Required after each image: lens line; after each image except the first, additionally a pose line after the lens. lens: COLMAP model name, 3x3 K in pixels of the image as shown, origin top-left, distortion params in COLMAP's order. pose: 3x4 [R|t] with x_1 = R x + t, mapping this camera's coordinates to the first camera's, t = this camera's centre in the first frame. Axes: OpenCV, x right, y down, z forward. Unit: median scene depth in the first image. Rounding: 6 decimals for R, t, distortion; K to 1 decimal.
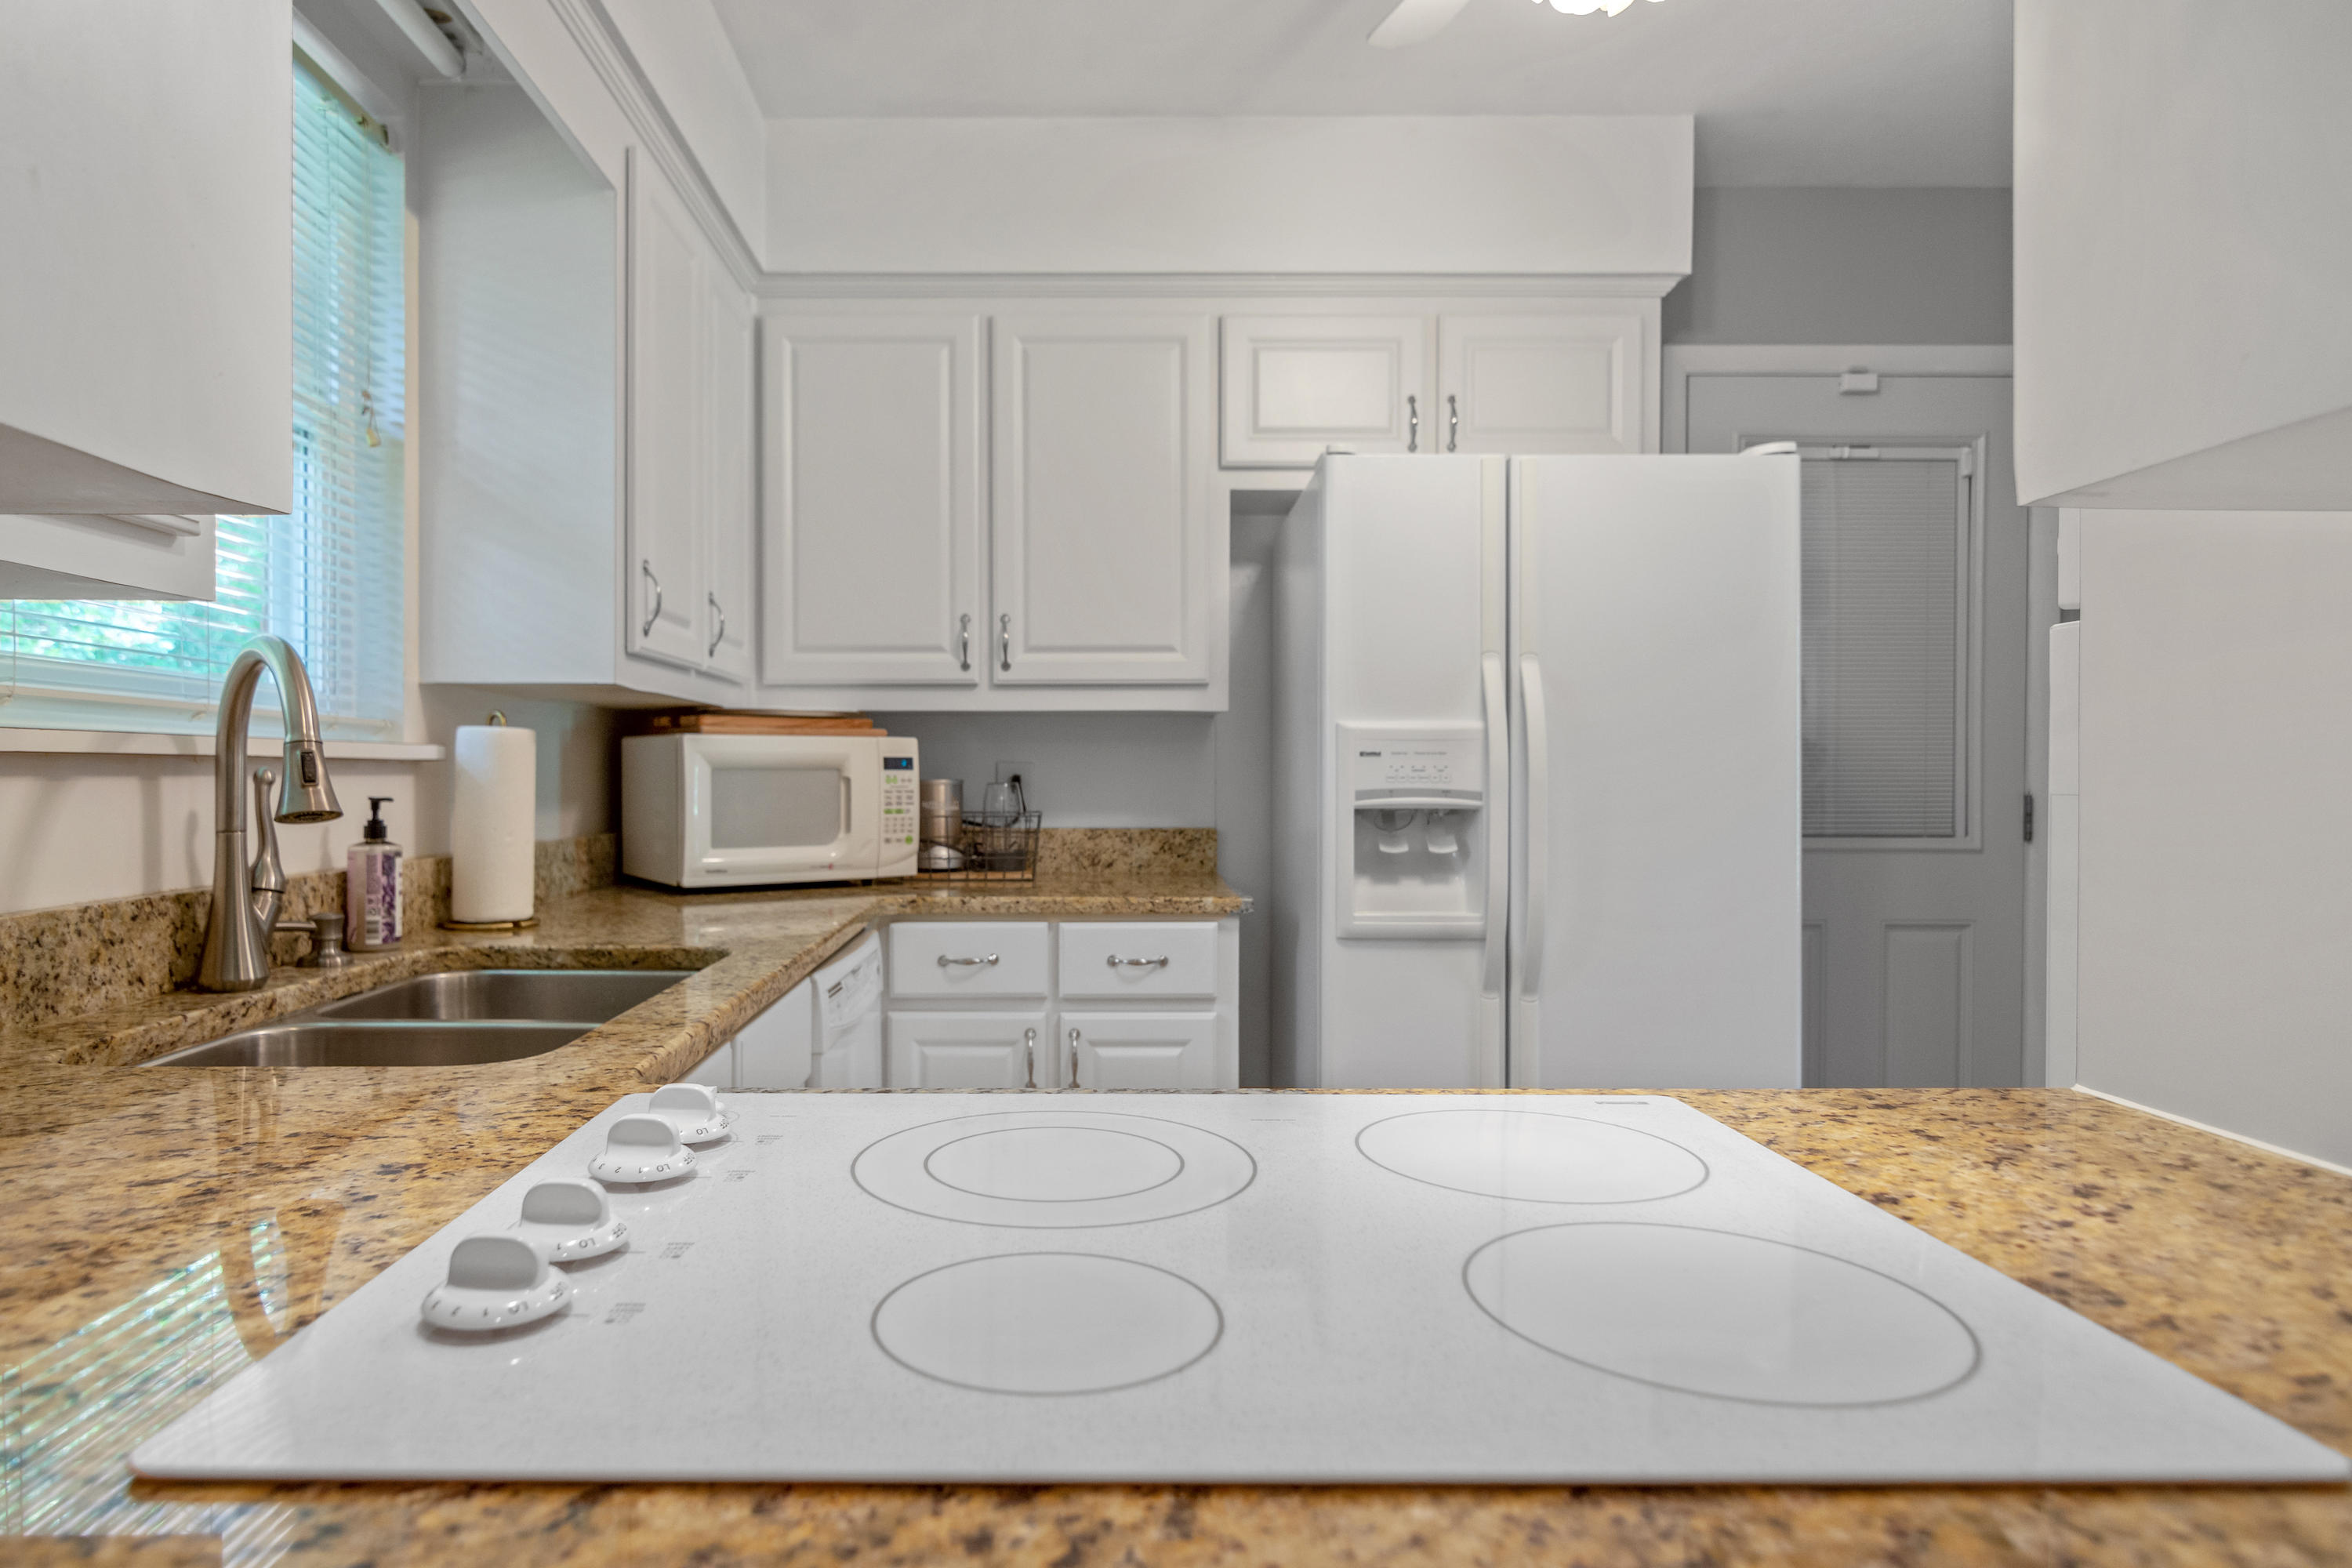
lens RADIAL K [[1420.2, 0, 1121.0], [0, 1420.2, 796.4], [0, 0, 1]] dist [0.000751, 0.000183]
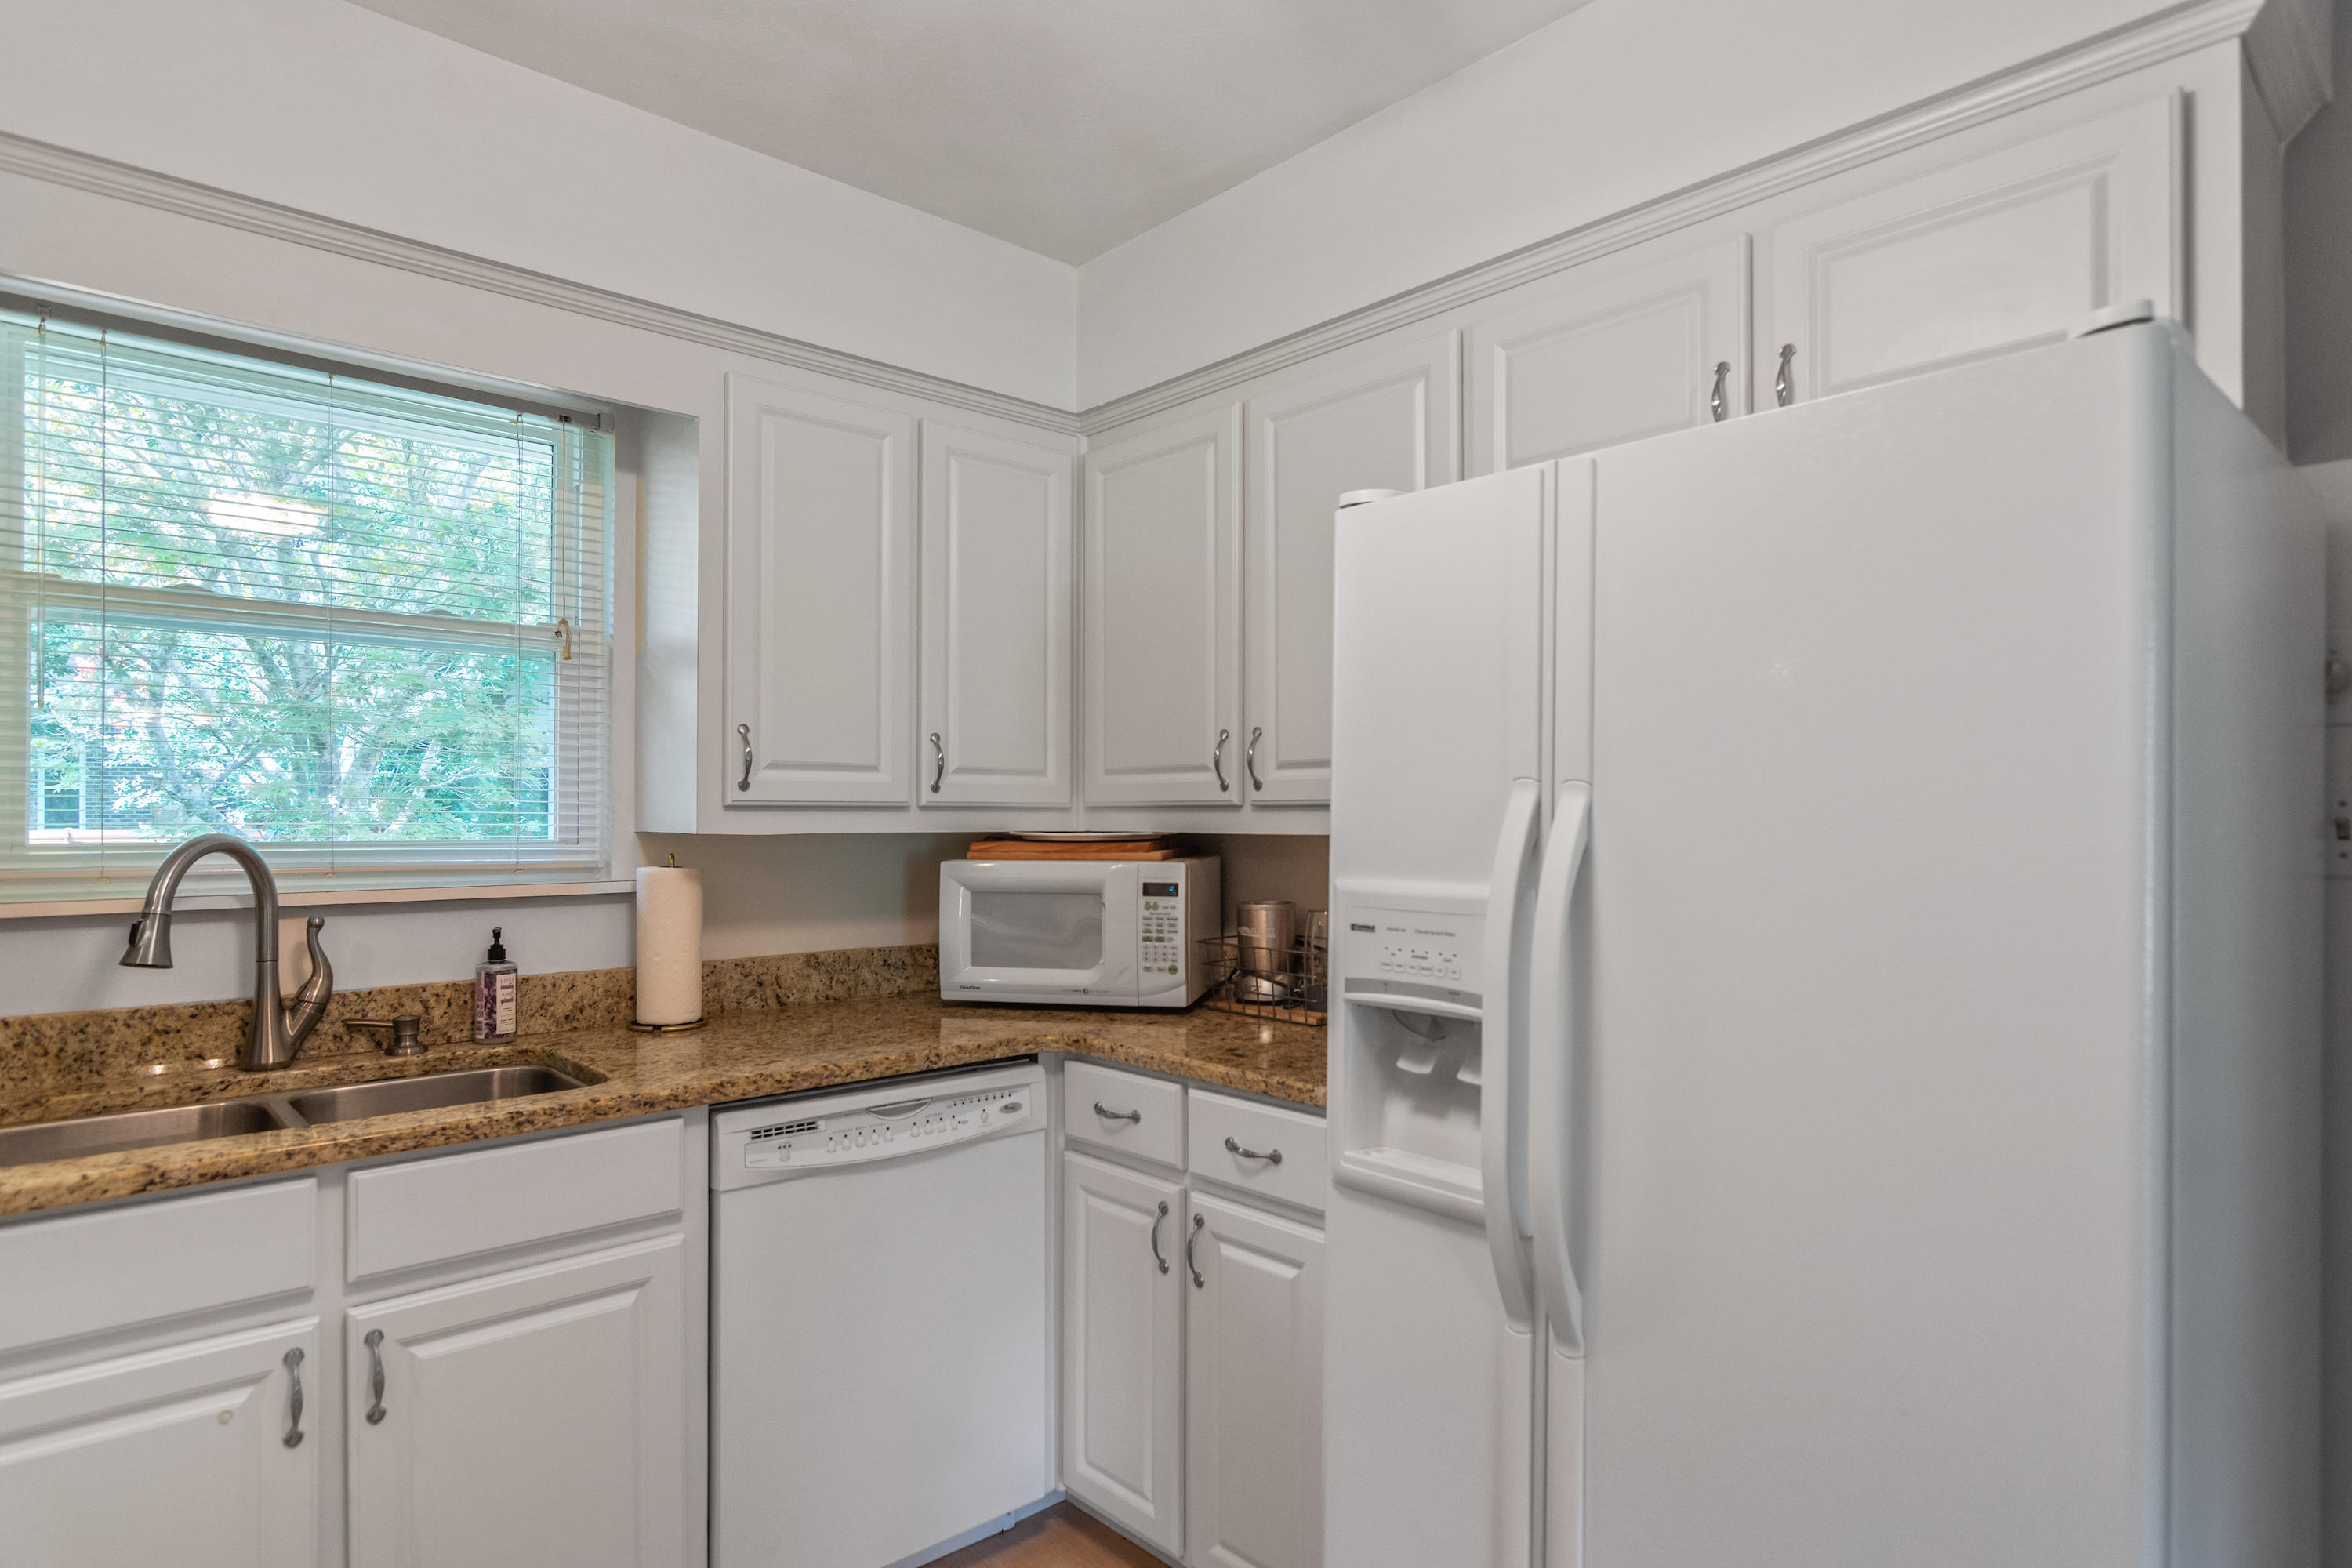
lens RADIAL K [[1283.1, 0, 1162.5], [0, 1283.1, 812.7], [0, 0, 1]] dist [-0.002670, -0.001585]
pose [[0.645457, 0.003453, -0.763789, 0.549803], [-0.015605, 0.999841, -0.008667, -0.073465], [0.763637, 0.017513, 0.645408, 0.476705]]
